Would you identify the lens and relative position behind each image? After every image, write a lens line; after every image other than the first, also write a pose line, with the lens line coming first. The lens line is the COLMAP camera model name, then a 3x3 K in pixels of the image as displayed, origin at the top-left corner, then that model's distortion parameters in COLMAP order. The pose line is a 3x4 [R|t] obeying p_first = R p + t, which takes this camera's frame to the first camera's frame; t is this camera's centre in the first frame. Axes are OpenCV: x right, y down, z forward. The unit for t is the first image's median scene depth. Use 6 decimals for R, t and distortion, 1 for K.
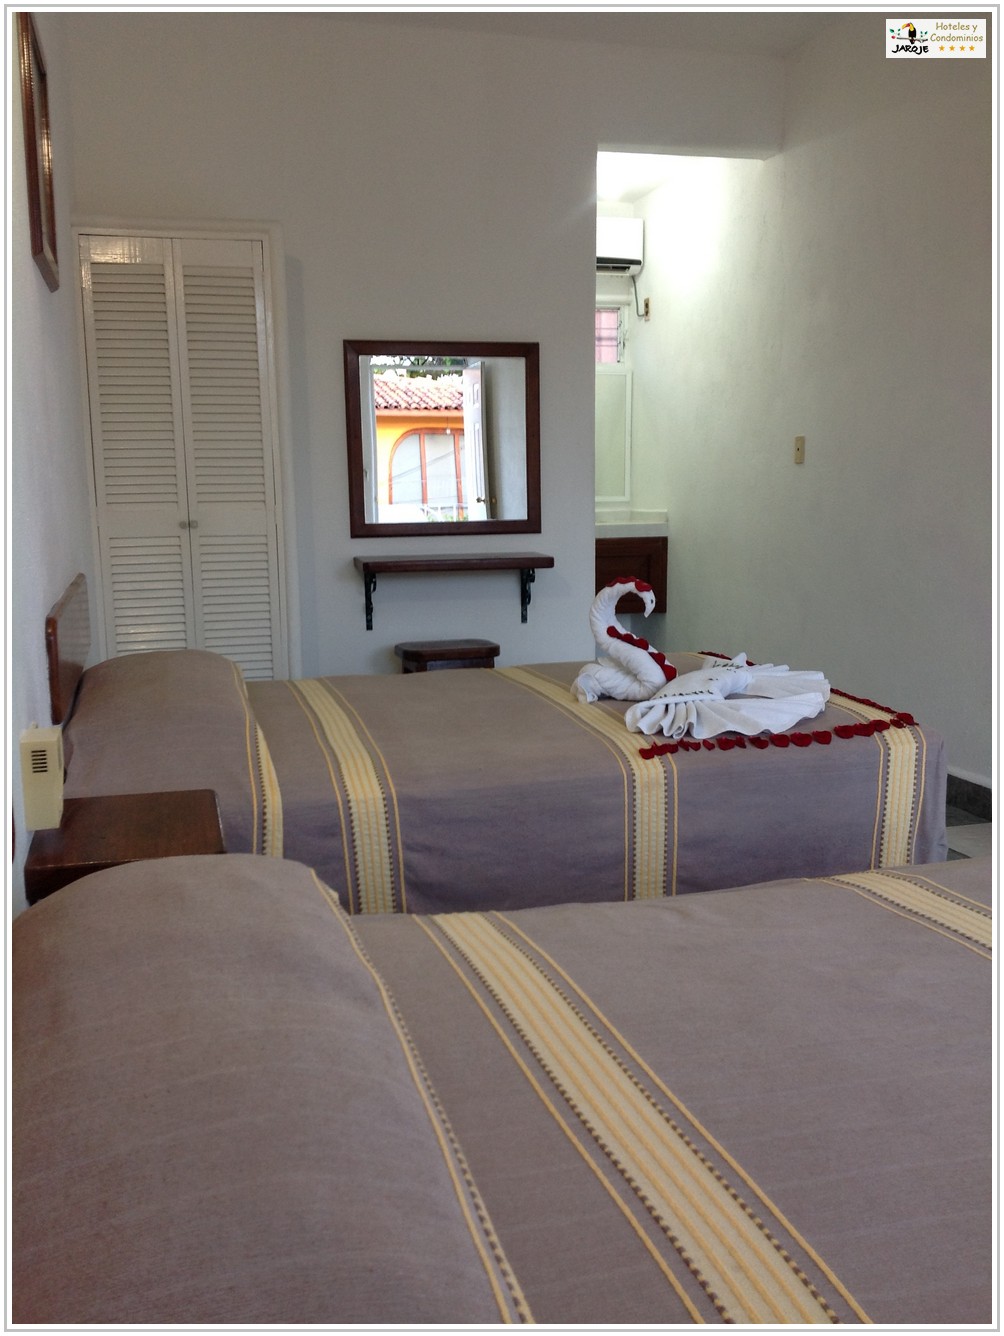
lens RADIAL K [[1218.4, 0, 502.0], [0, 1218.4, 668.0], [0, 0, 1]] dist [0.163369, -0.368153]
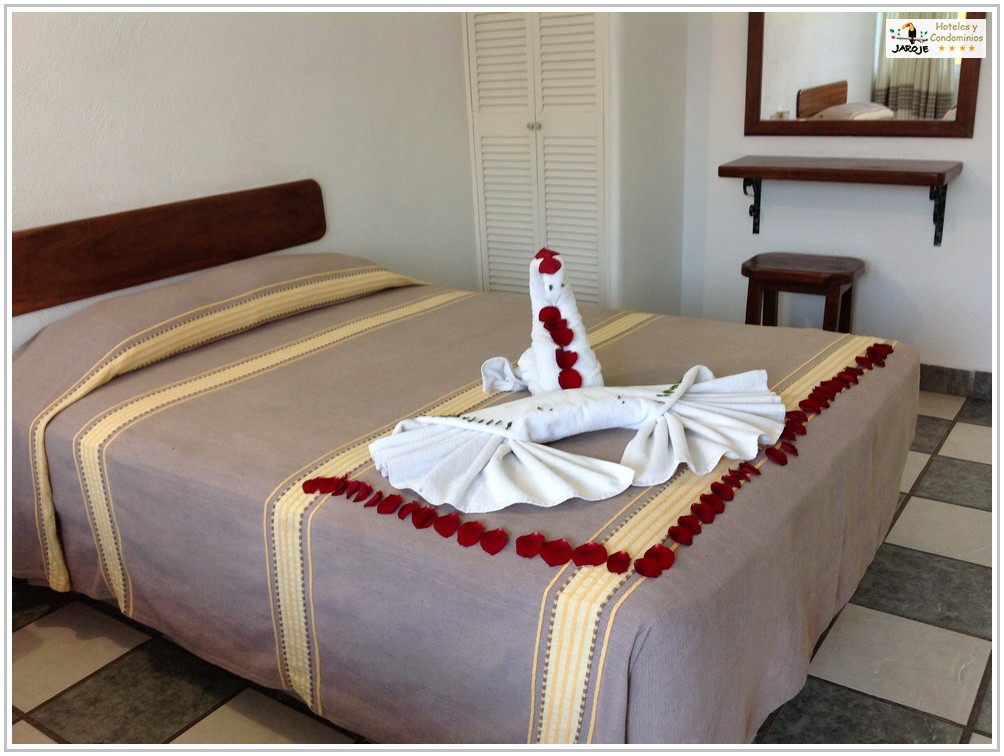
lens RADIAL K [[915.6, 0, 501.9], [0, 915.6, 371.6], [0, 0, 1]] dist [0.163369, -0.368153]
pose [[0.632675, 0.236237, -0.737506, 0.390415], [-0.081145, 0.967316, 0.240239, -0.100385], [0.770155, -0.092149, 0.631166, 0.434373]]
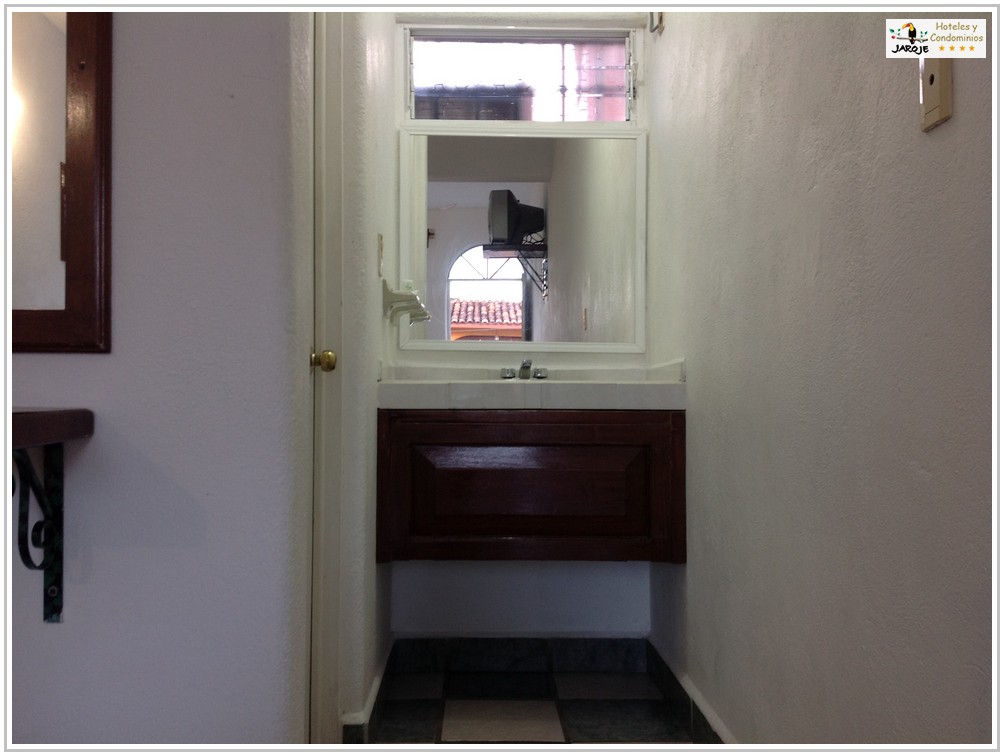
lens RADIAL K [[915.6, 0, 501.9], [0, 915.6, 371.6], [0, 0, 1]] dist [0.163369, -0.368153]
pose [[0.968074, 0.007492, -0.250551, 0.239933], [-0.053524, 0.982678, -0.177422, -0.079043], [0.244882, 0.185168, 0.951707, 0.944540]]
